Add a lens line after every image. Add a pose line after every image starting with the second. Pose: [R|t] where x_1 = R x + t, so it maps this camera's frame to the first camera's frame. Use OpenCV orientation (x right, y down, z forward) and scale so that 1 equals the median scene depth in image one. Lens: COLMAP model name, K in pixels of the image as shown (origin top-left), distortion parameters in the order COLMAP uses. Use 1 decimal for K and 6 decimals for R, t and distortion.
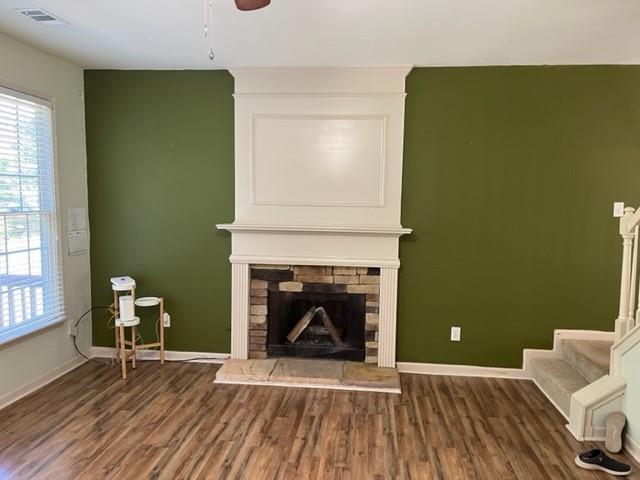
lens RADIAL K [[485.6, 0, 320.0], [0, 485.6, 240.0], [0, 0, 1]] dist [0.006043, -0.000338]
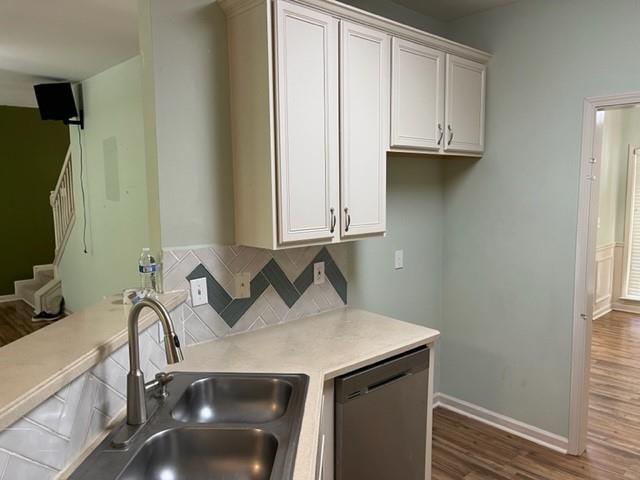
lens RADIAL K [[485.6, 0, 320.0], [0, 485.6, 240.0], [0, 0, 1]] dist [0.006043, -0.000338]
pose [[0.662975, -0.102430, 0.741601, -0.114614], [0.087266, 0.994416, 0.059335, 0.101306], [-0.743538, 0.025379, 0.668212, -1.043963]]
